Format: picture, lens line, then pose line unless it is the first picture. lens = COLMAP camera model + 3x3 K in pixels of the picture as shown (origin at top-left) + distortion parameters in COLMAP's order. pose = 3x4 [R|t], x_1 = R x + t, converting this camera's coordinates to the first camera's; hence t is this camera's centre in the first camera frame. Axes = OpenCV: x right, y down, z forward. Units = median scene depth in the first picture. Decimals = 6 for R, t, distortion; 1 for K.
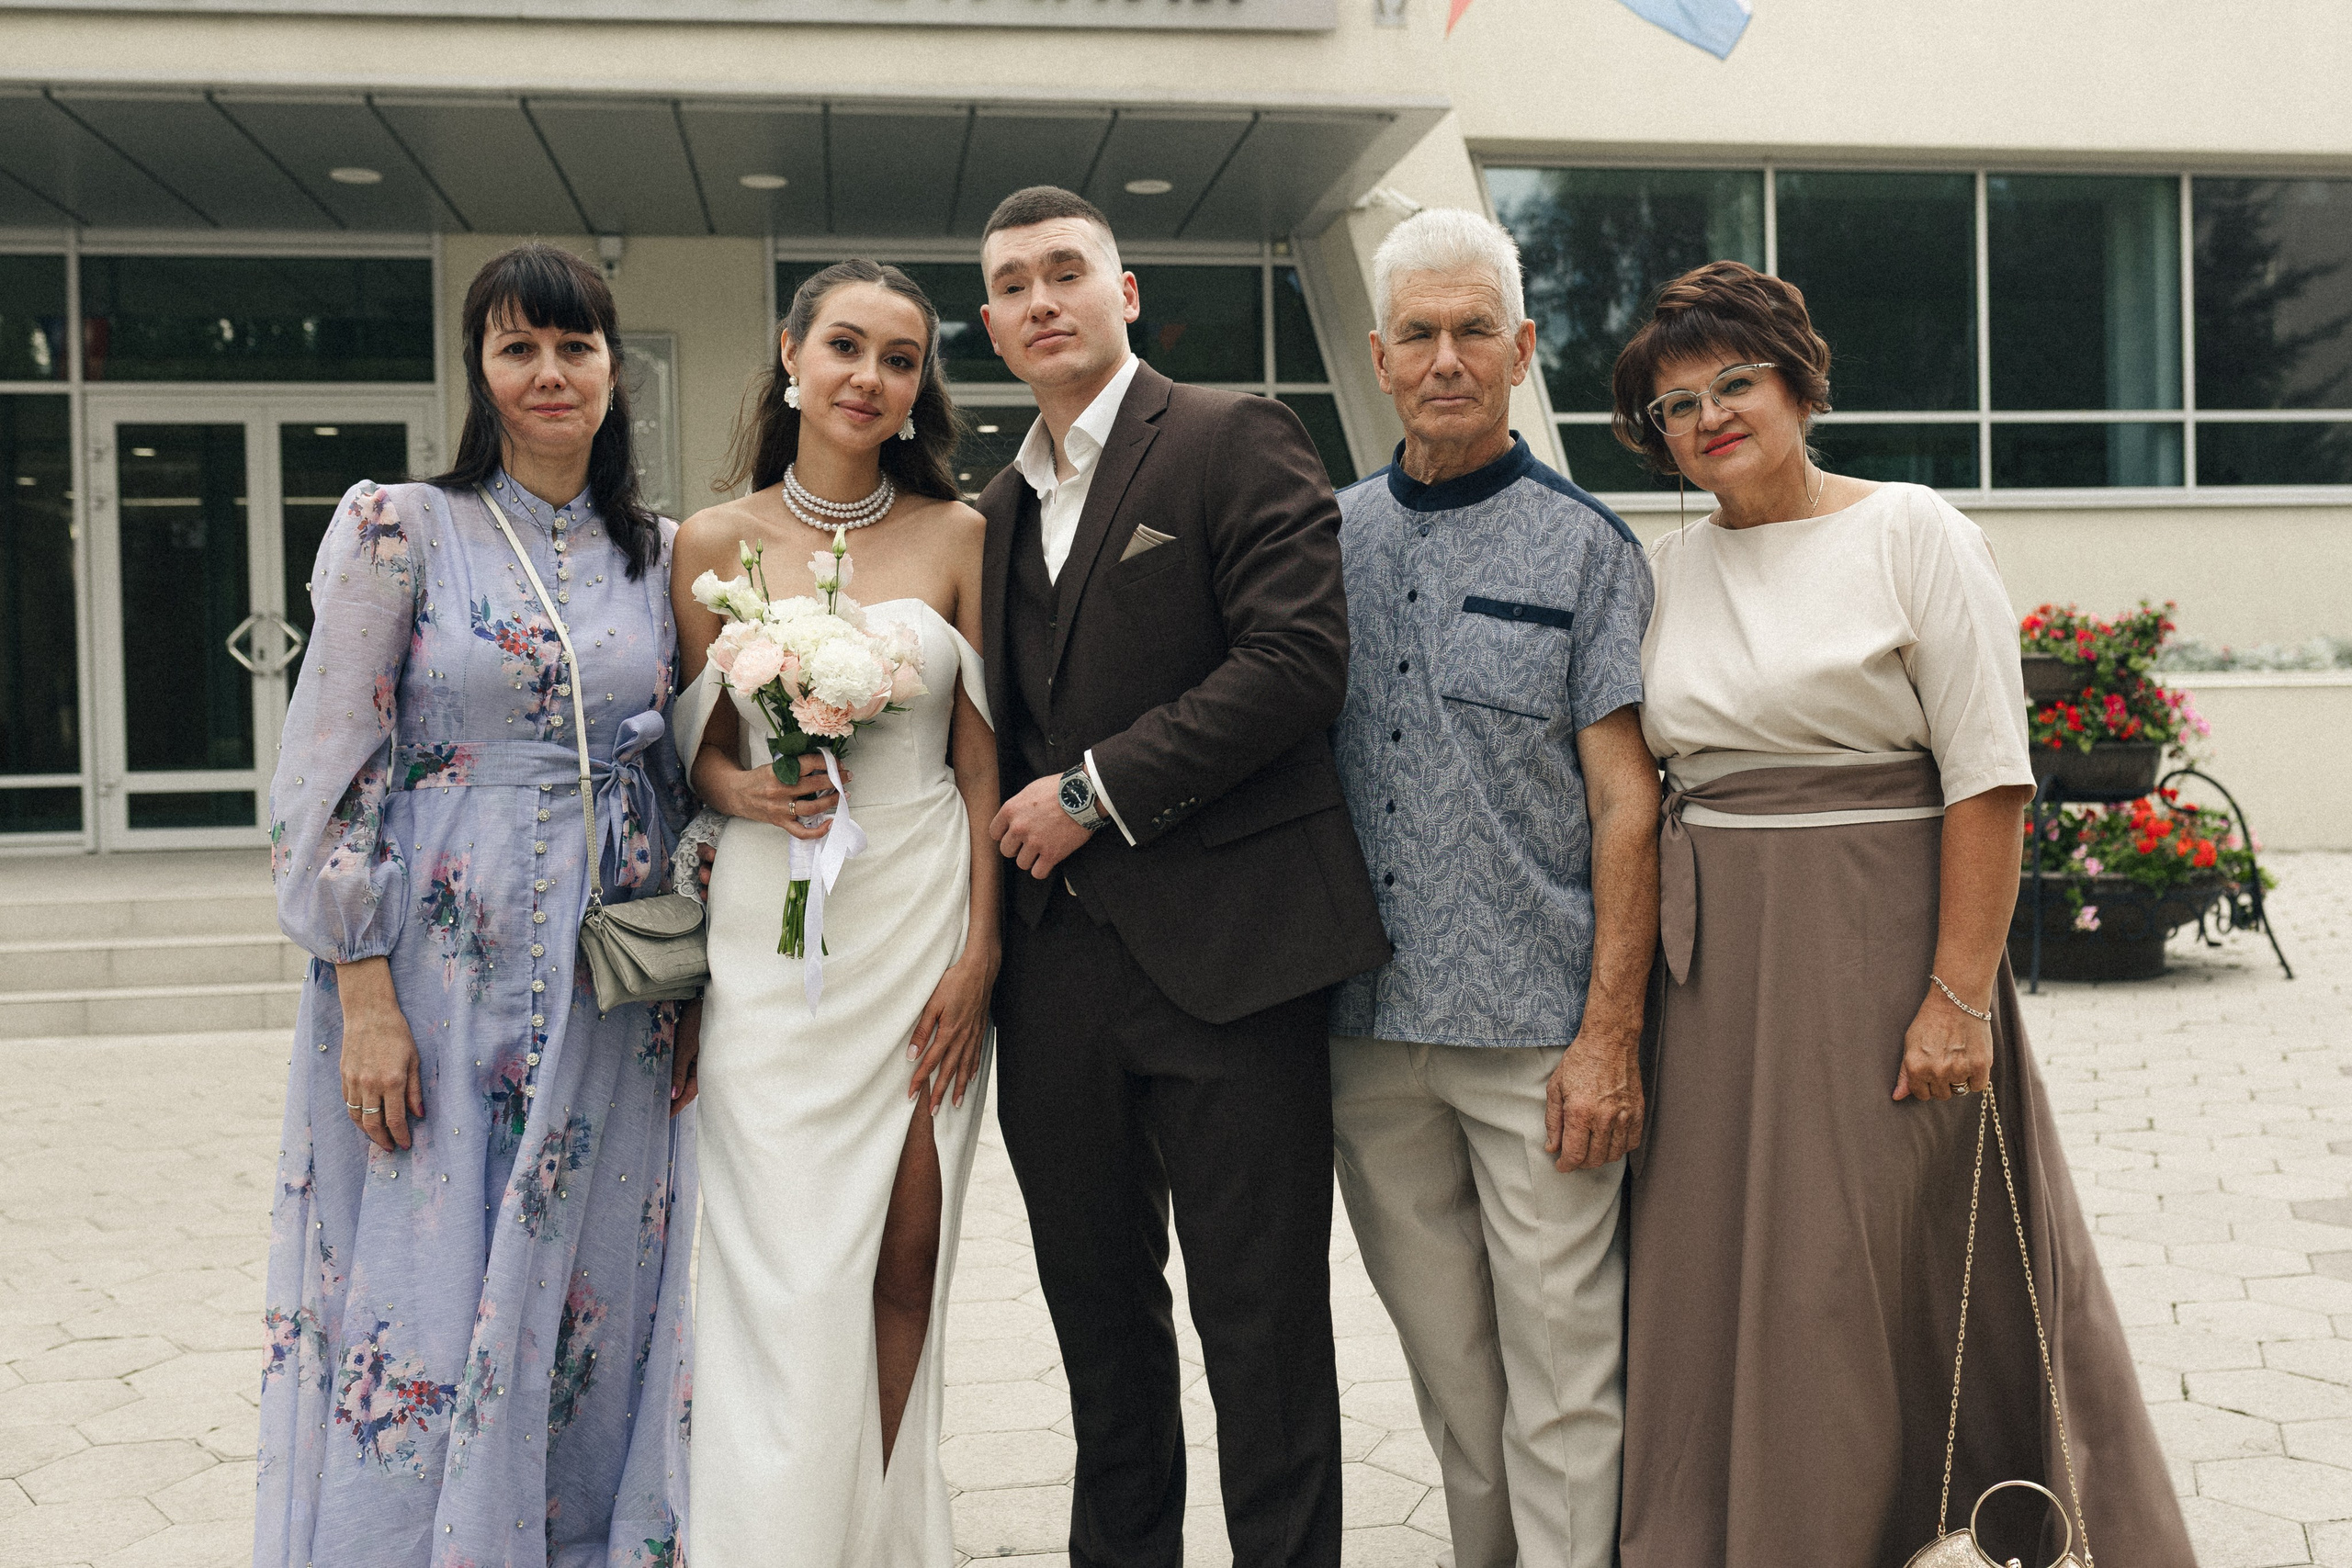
lens RADIAL K [[2269.8, 0, 1219.5], [0, 2269.8, 754.6], [0, 0, 1]] dist [0.001462, -0.001778]
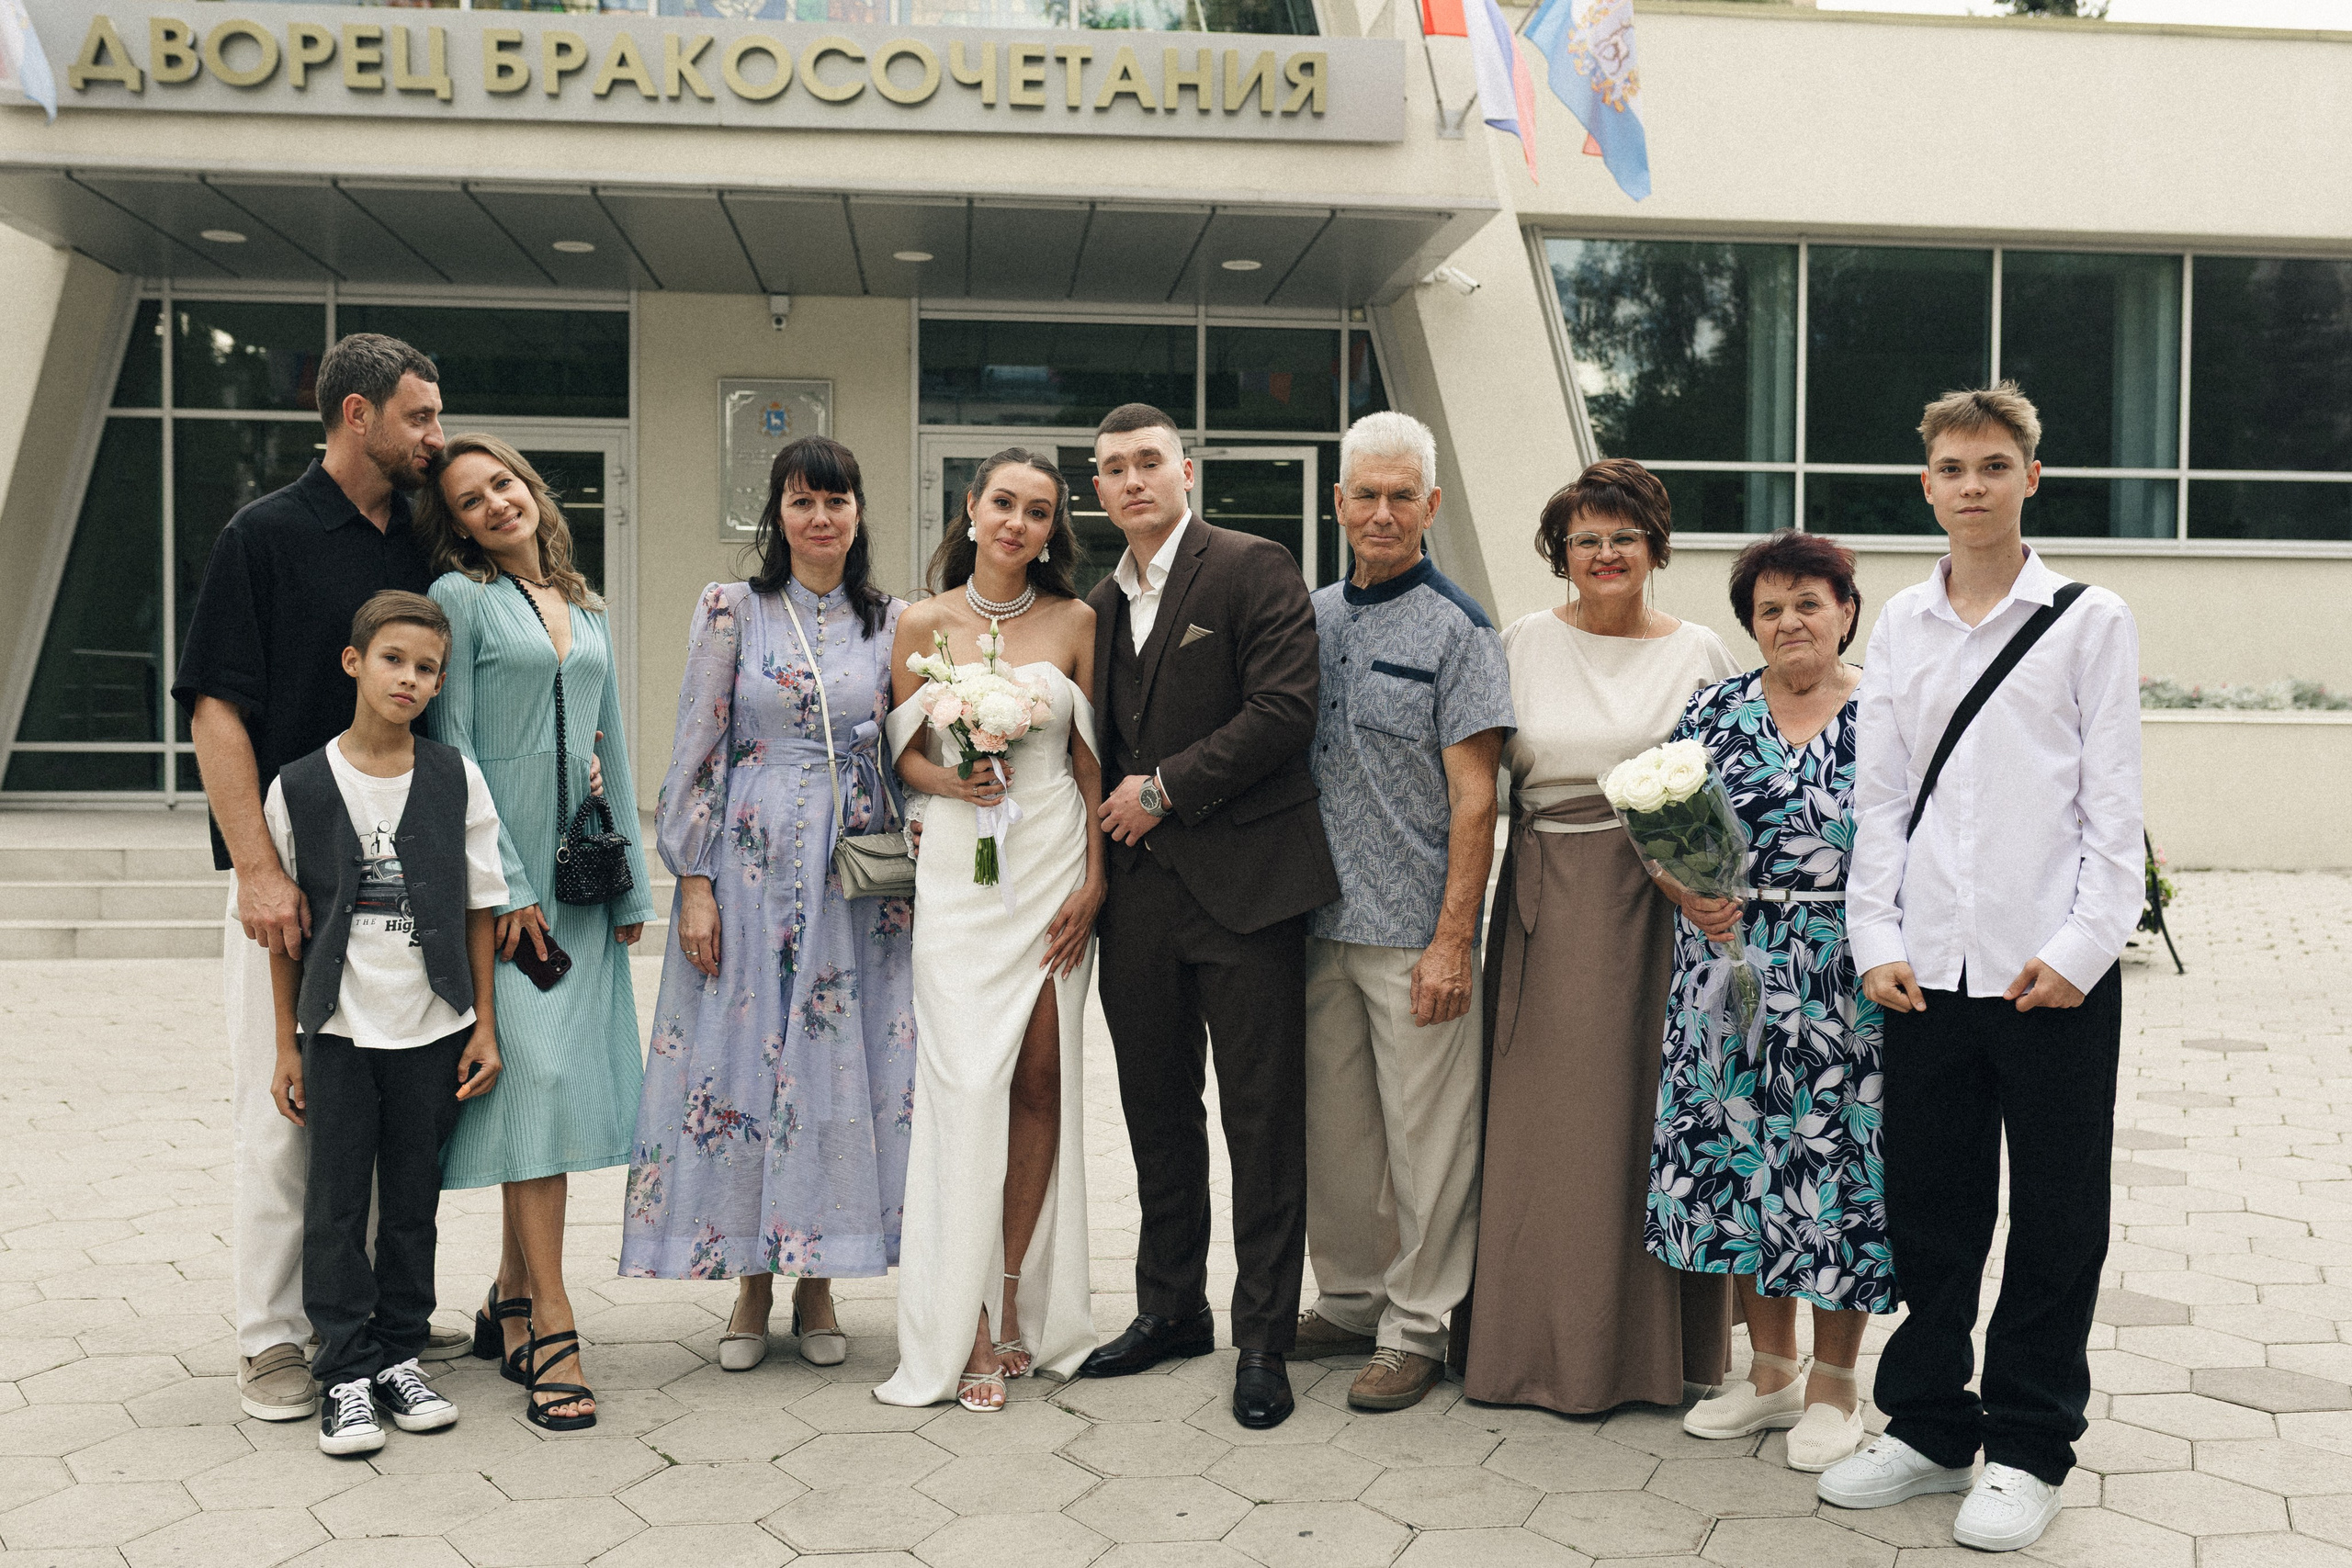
lens RADIAL K [[2198.2, 0, 1177.5], [0, 2198.2, 791.5], [0, 0, 1]] dist [0.002667, -0.002208]
pose [[0.997781, 0.031213, -0.058812, 0.012323], [-0.030124, 0.999360, 0.019312, -0.002272], [0.059377, -0.017498, 0.998082, -0.149083]]
